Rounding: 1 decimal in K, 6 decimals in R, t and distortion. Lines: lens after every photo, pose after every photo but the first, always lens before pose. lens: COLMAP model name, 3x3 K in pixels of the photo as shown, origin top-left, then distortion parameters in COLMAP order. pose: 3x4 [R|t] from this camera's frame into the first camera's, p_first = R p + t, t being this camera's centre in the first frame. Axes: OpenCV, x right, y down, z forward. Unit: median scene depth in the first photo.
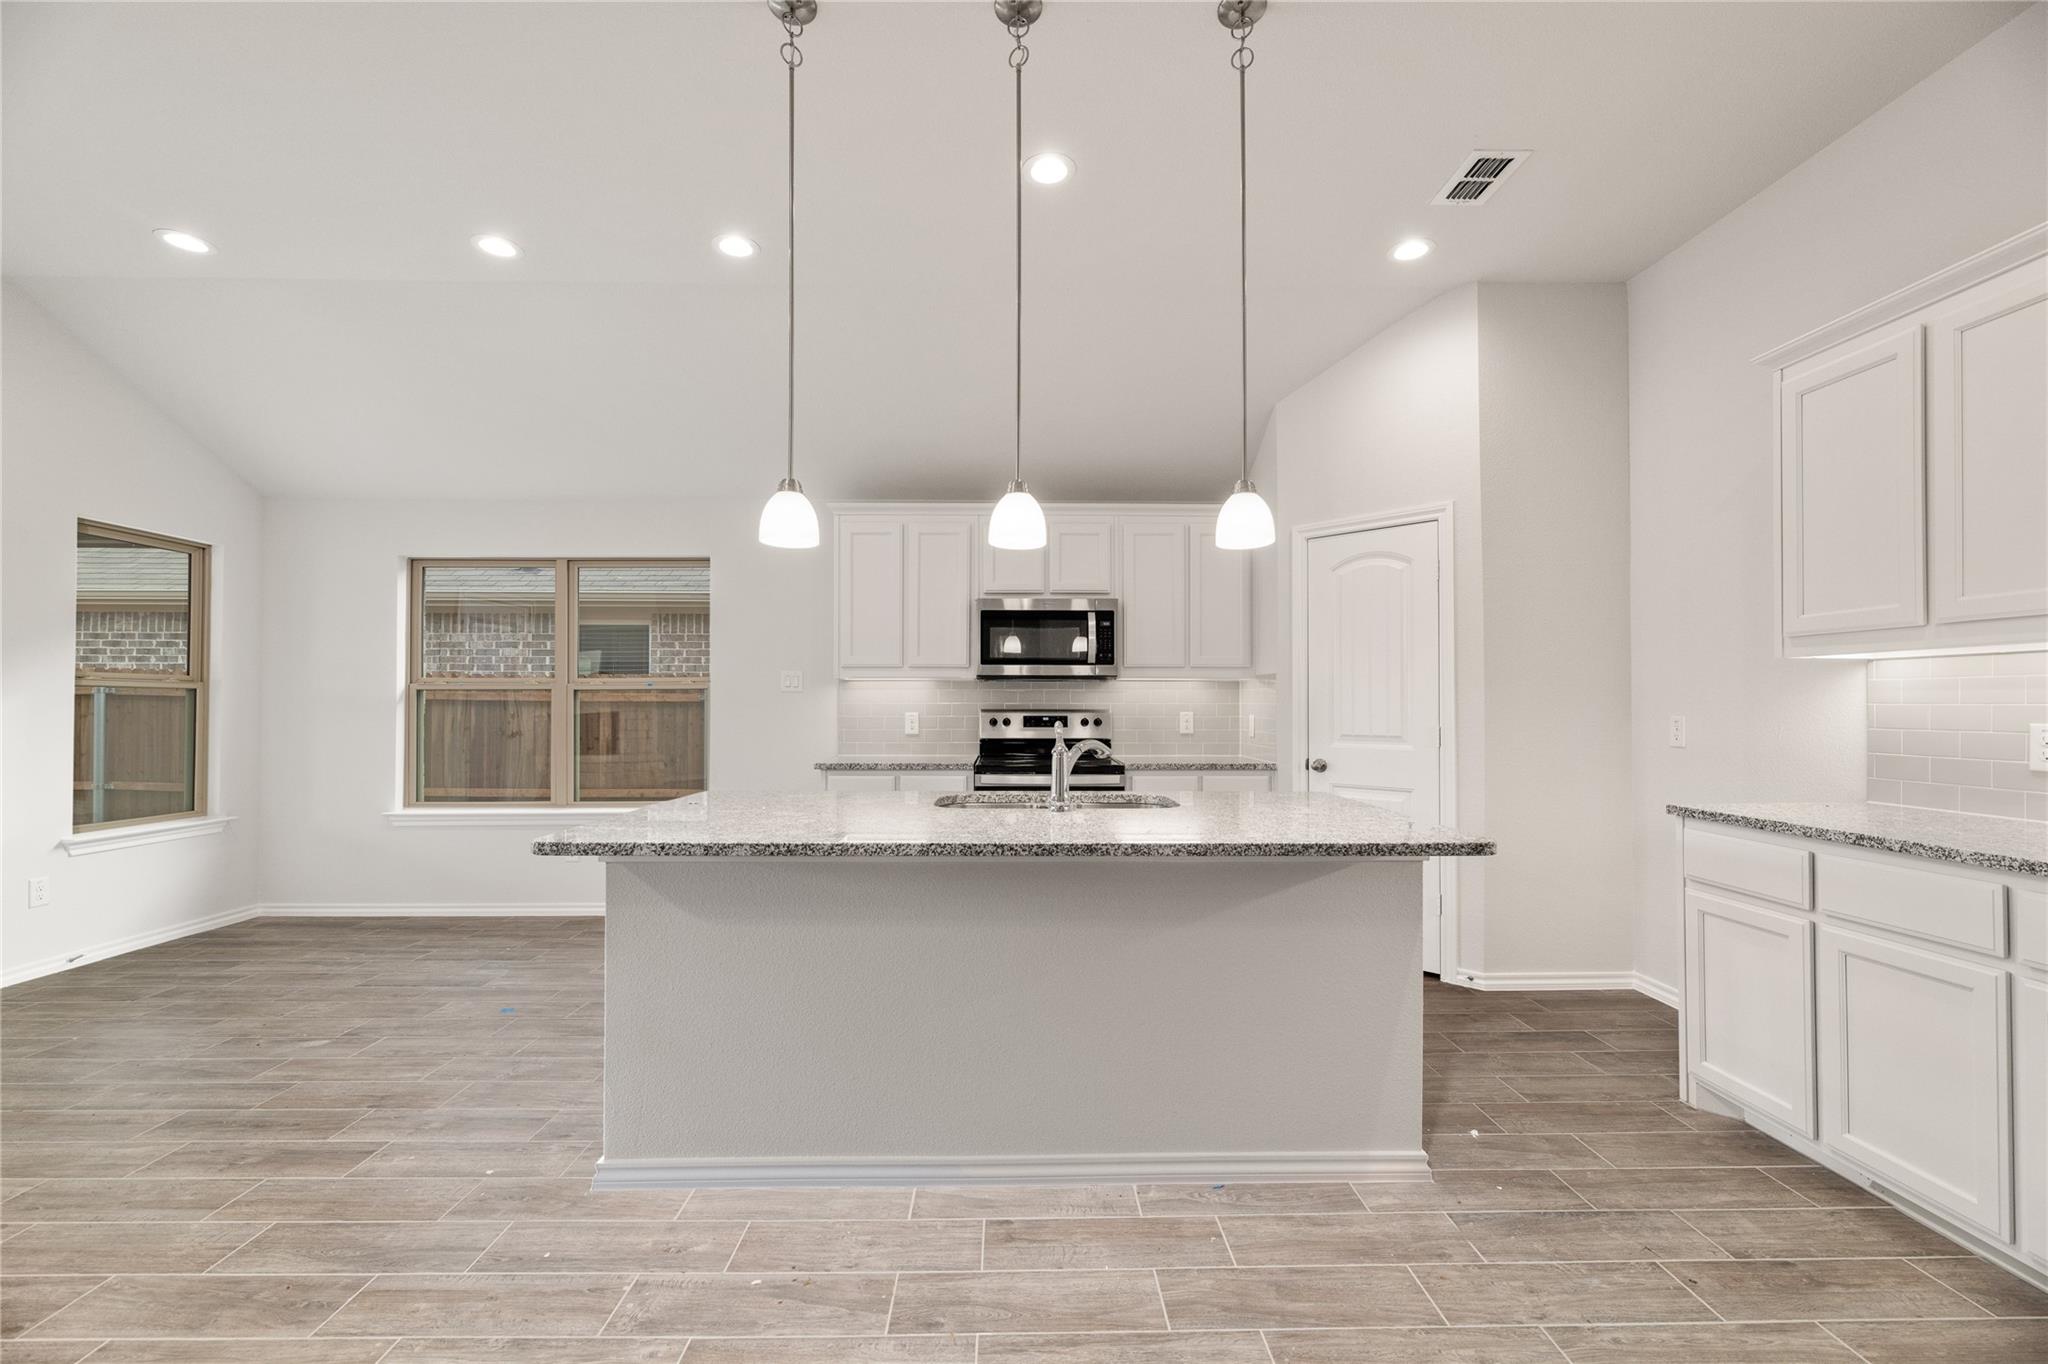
lens RADIAL K [[835.7, 0, 1024.4], [0, 835.7, 697.5], [0, 0, 1]] dist [-0.002424, -0.000405]
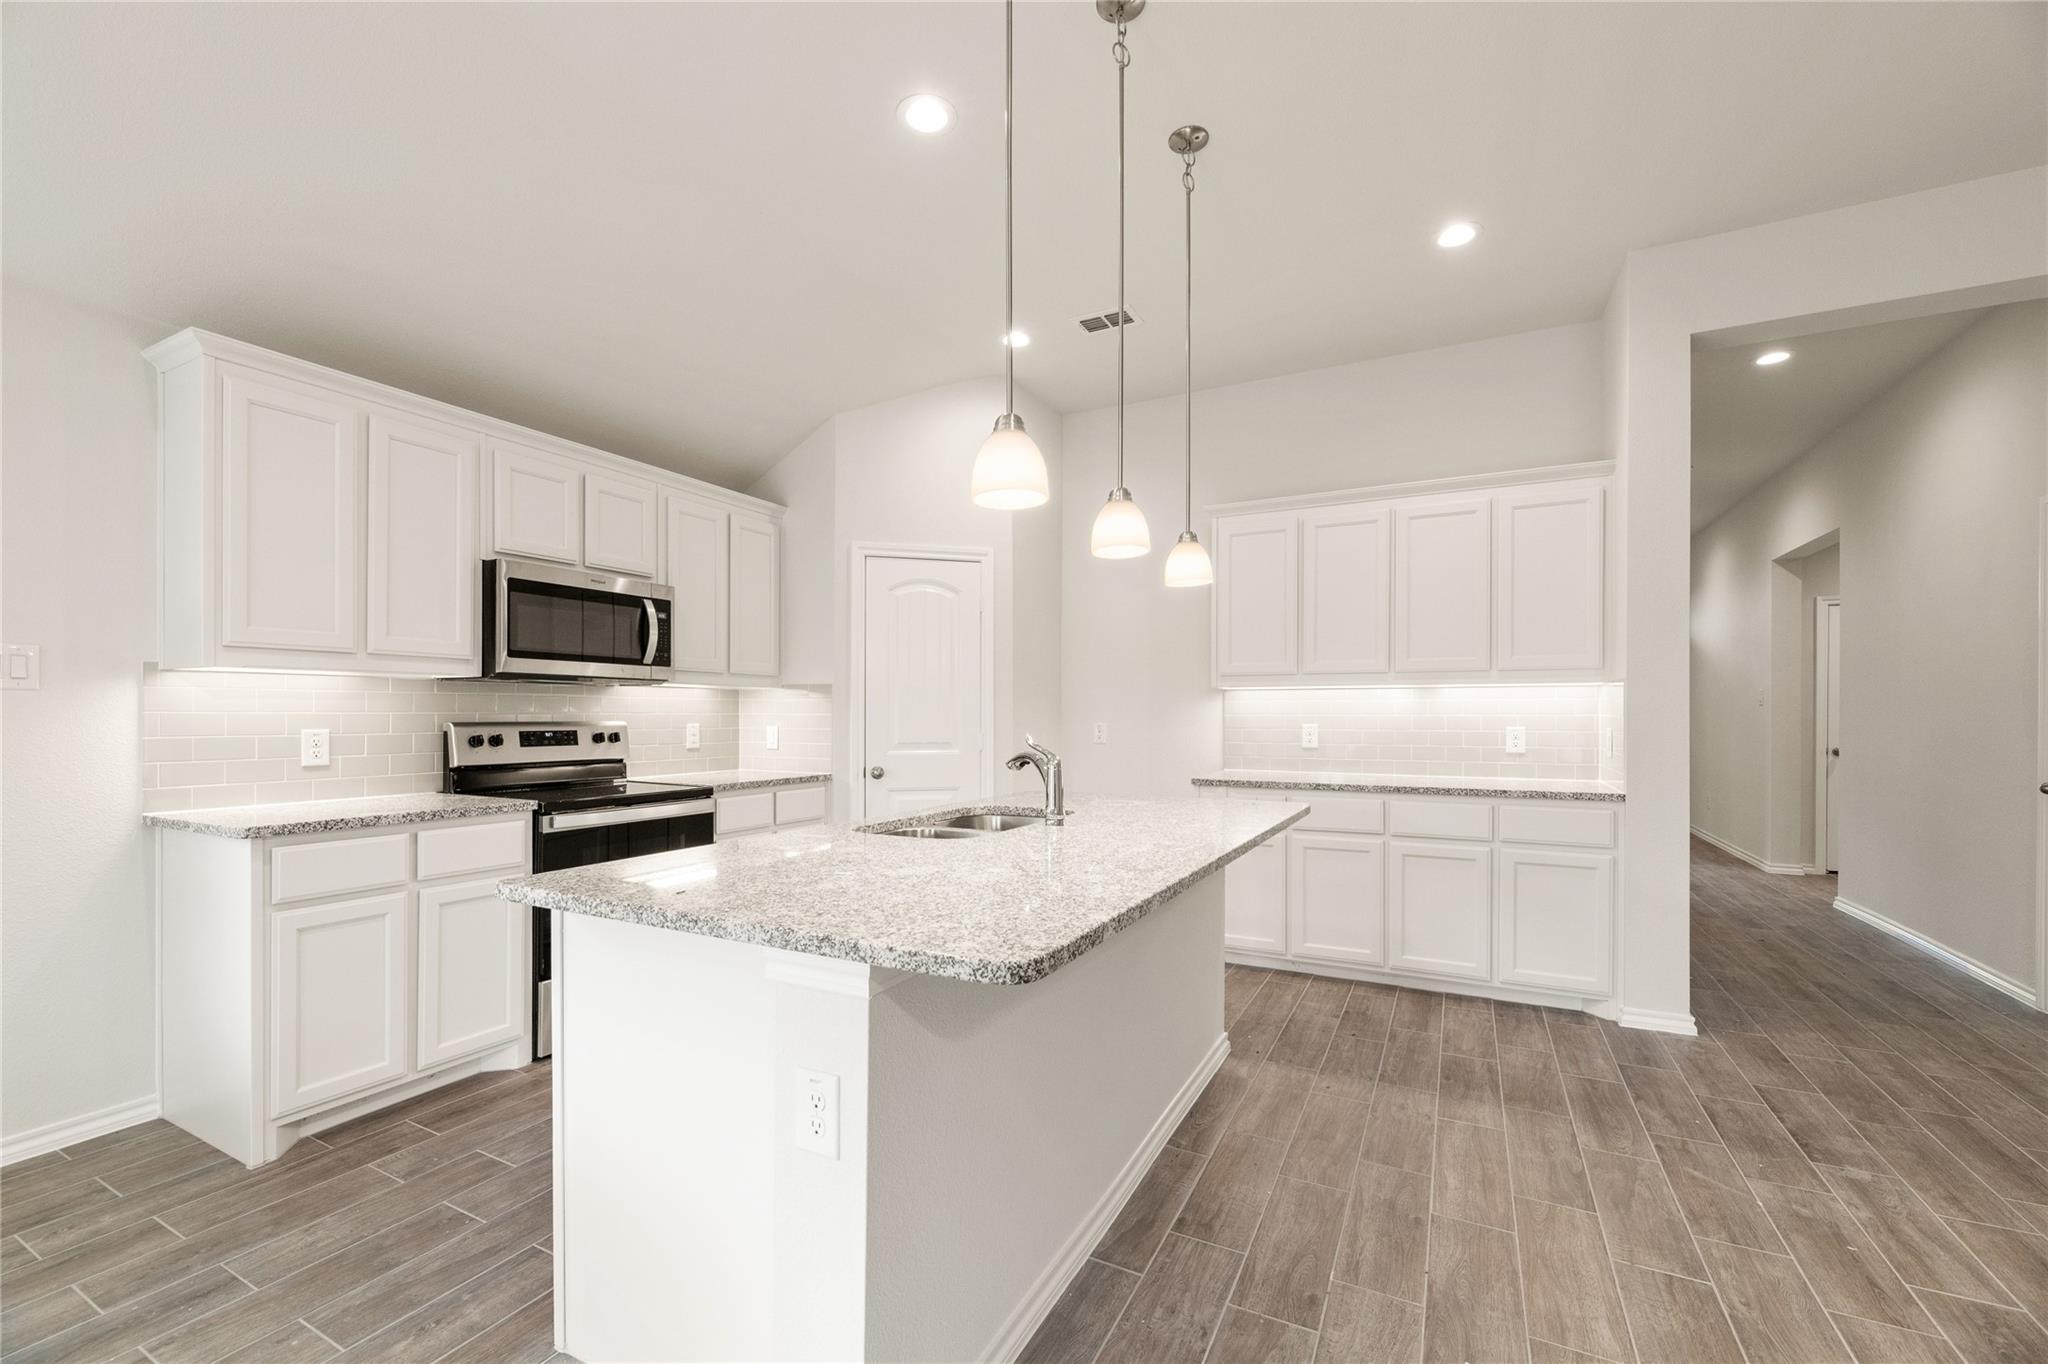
lens RADIAL K [[837.9, 0, 1022.6], [0, 837.9, 719.7], [0, 0, 1]] dist [-0.002178, -0.000033]
pose [[0.480170, -0.005256, 0.877160, -0.457488], [-0.008043, 0.999914, 0.010394, 0.001448], [-0.877138, -0.012046, 0.480087, 0.308201]]
